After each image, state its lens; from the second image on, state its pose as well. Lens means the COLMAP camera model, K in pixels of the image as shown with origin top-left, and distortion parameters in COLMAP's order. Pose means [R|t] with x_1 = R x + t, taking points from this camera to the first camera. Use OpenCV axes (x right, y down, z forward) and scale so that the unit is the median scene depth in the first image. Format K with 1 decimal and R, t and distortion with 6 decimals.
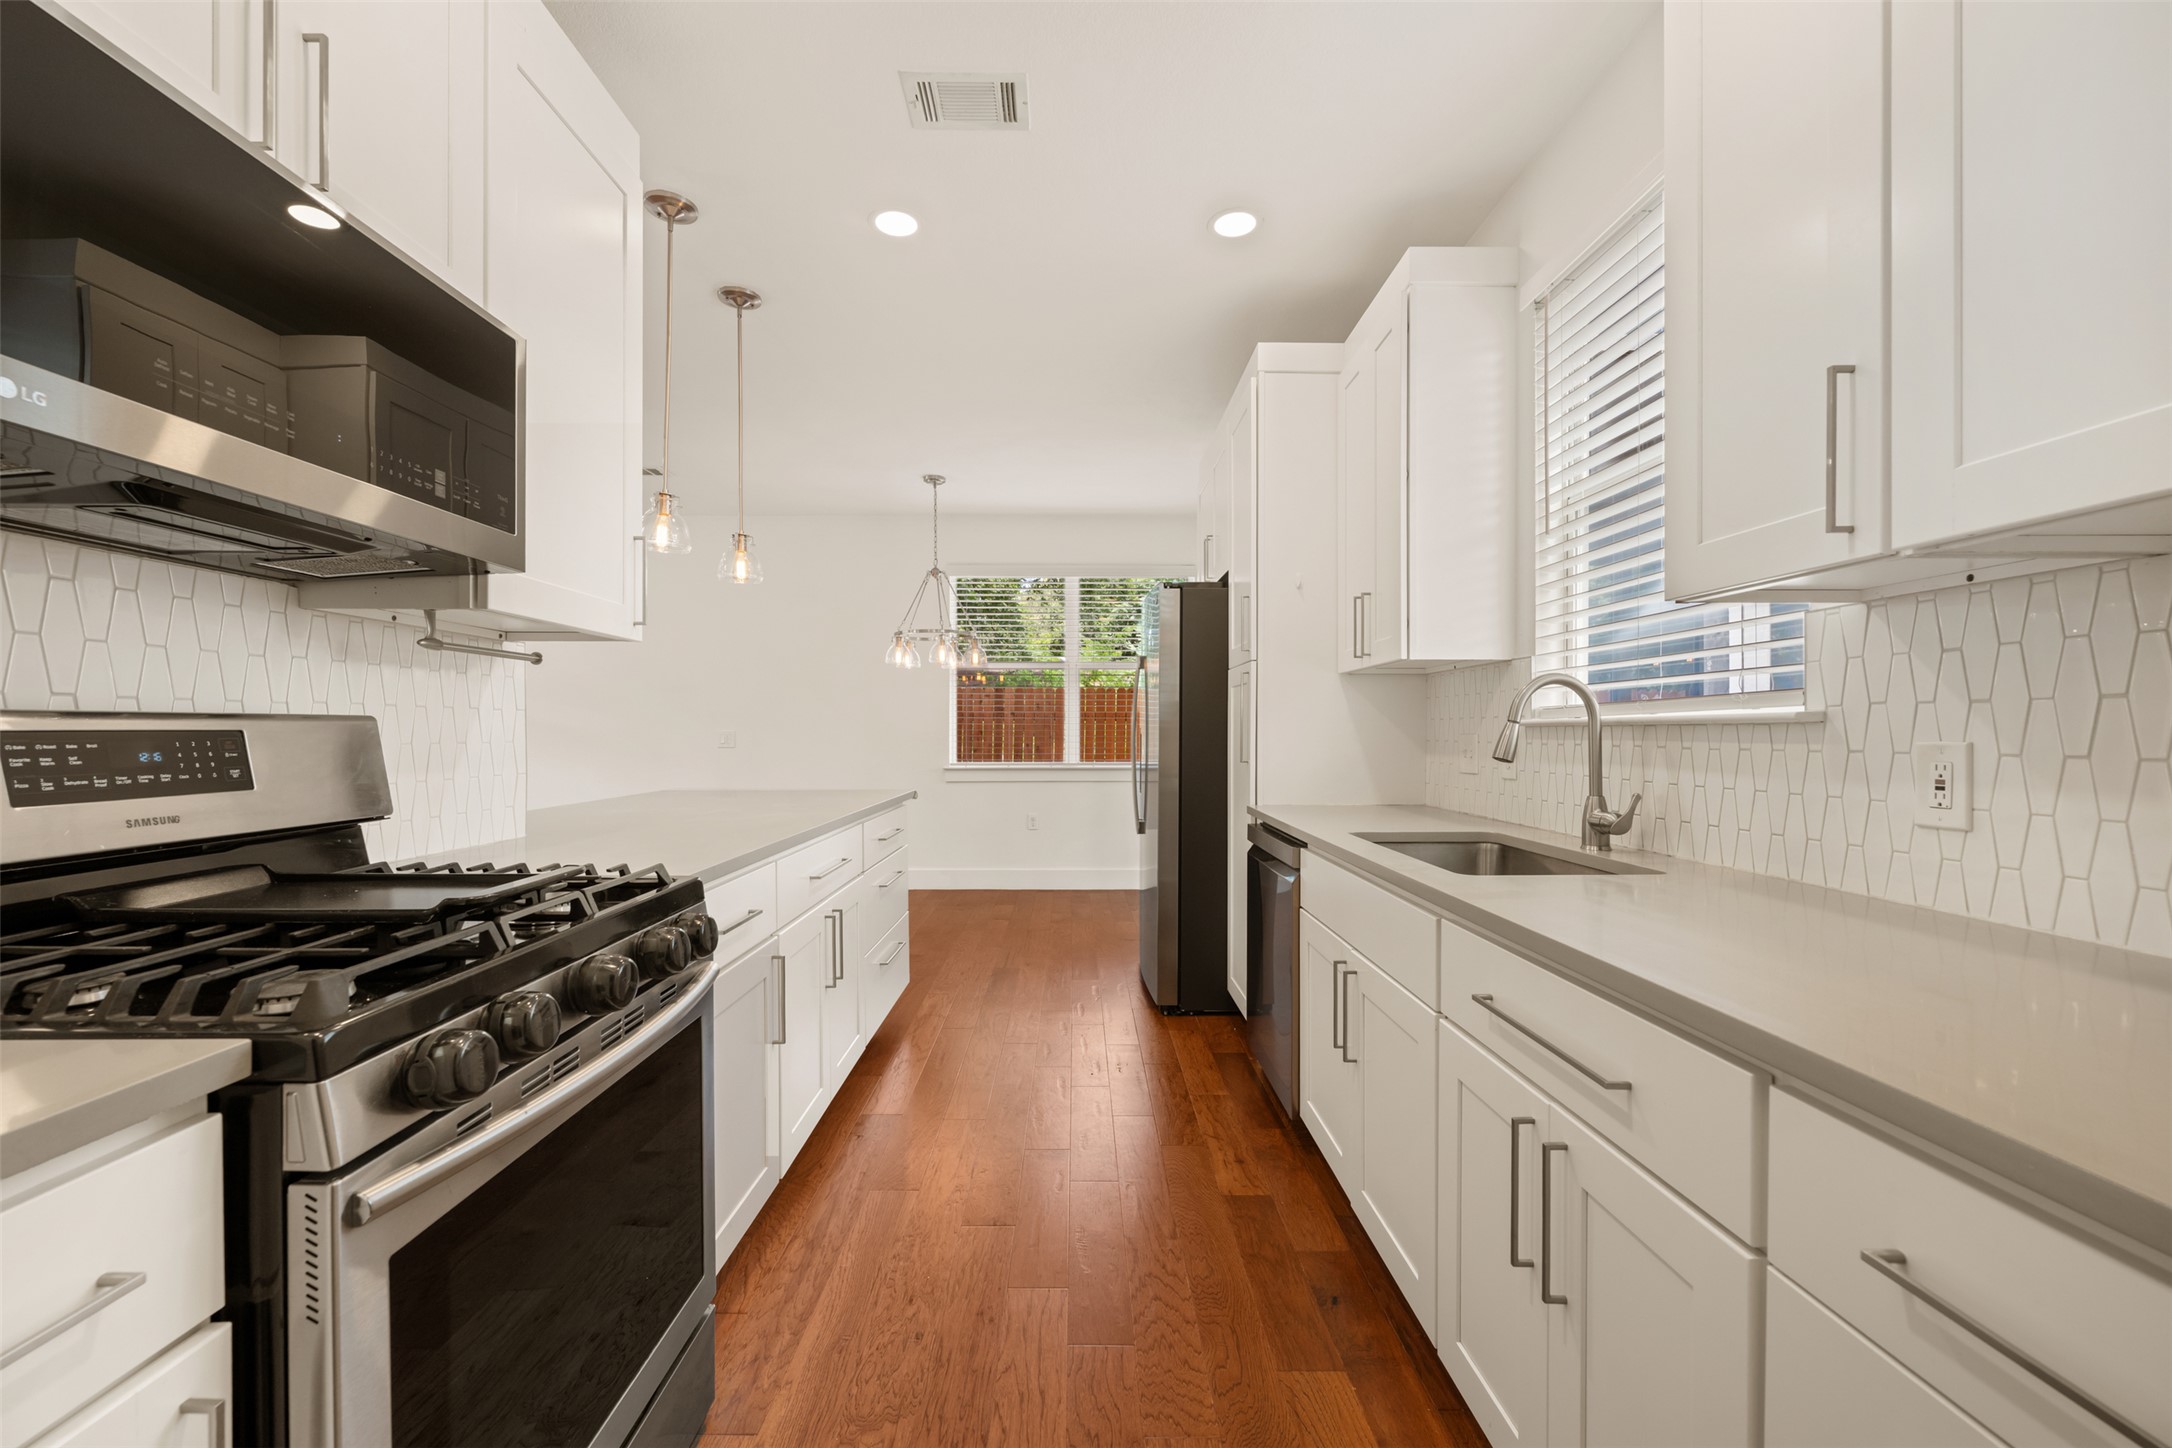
lens RADIAL K [[861.1, 0, 1092.3], [0, 861.1, 738.1], [0, 0, 1]] dist [-0.002387, 0.000497]
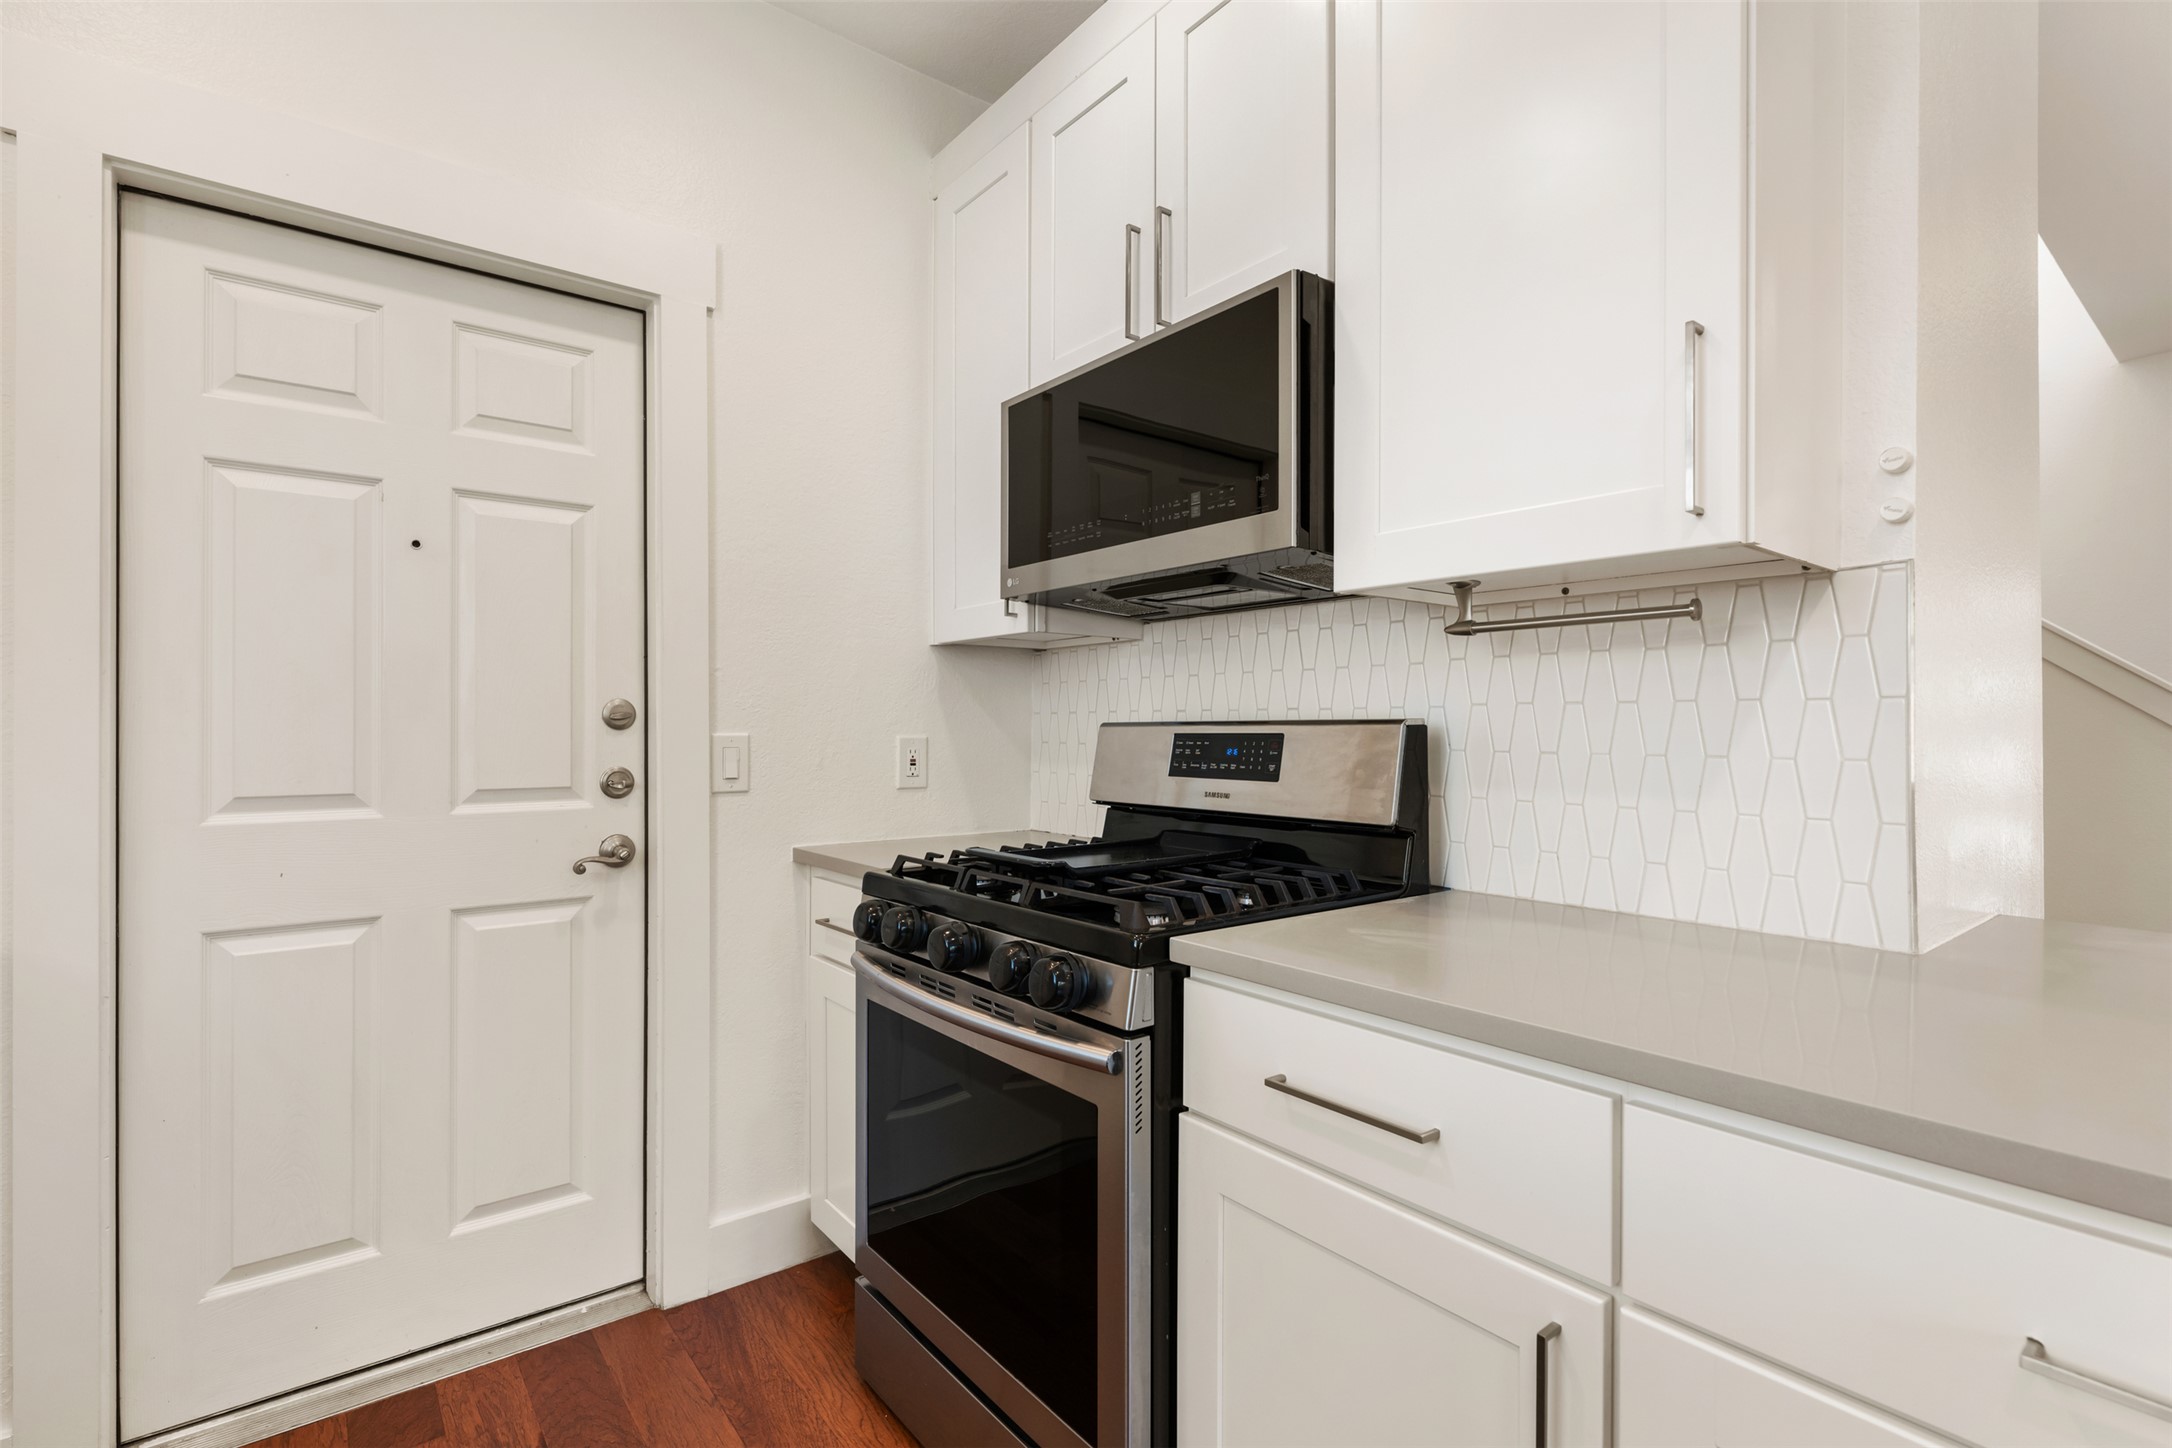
lens RADIAL K [[1016.4, 0, 1124.6], [0, 1016.4, 723.1], [0, 0, 1]] dist [-0.000805, 0.000528]
pose [[-0.792888, -0.004720, -0.609349, 0.078398], [-0.006603, 0.999978, 0.000846, -0.021387], [0.609332, 0.004695, -0.792902, 1.799000]]
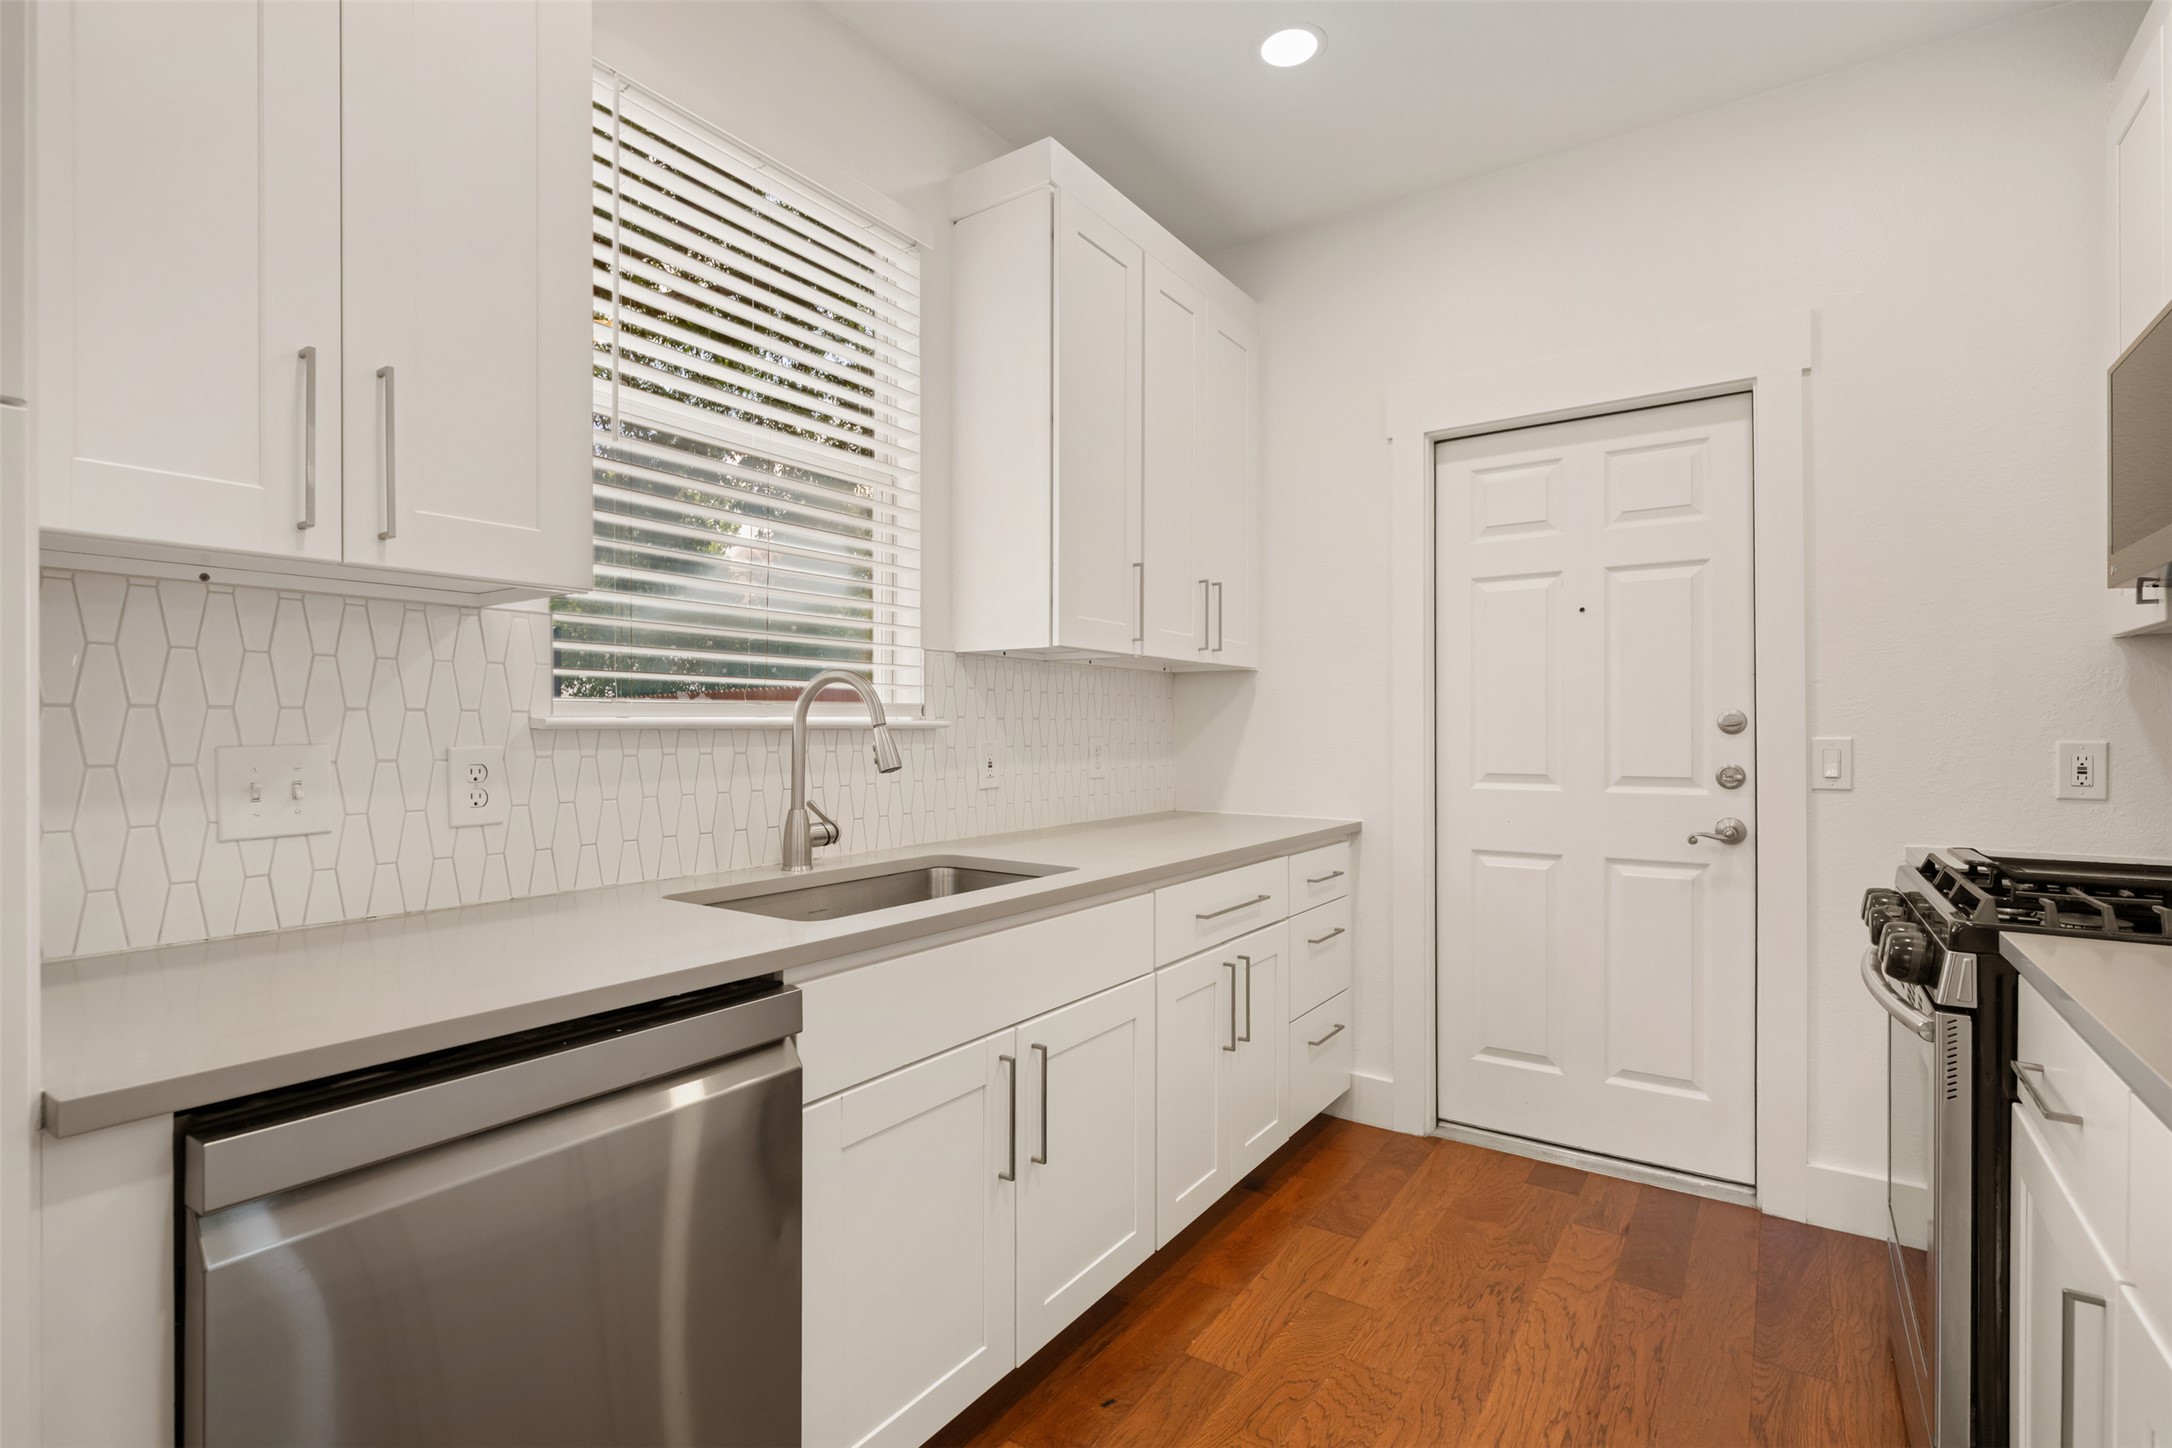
lens RADIAL K [[1016.4, 0, 1077.2], [0, 1016.4, 728.9], [0, 0, 1]] dist [-0.000805, 0.000528]
pose [[-0.811365, 0.000968, 0.584539, -0.369260], [0.002925, 0.999993, 0.002403, -0.023384], [-0.584533, 0.003660, -0.811362, 2.389327]]
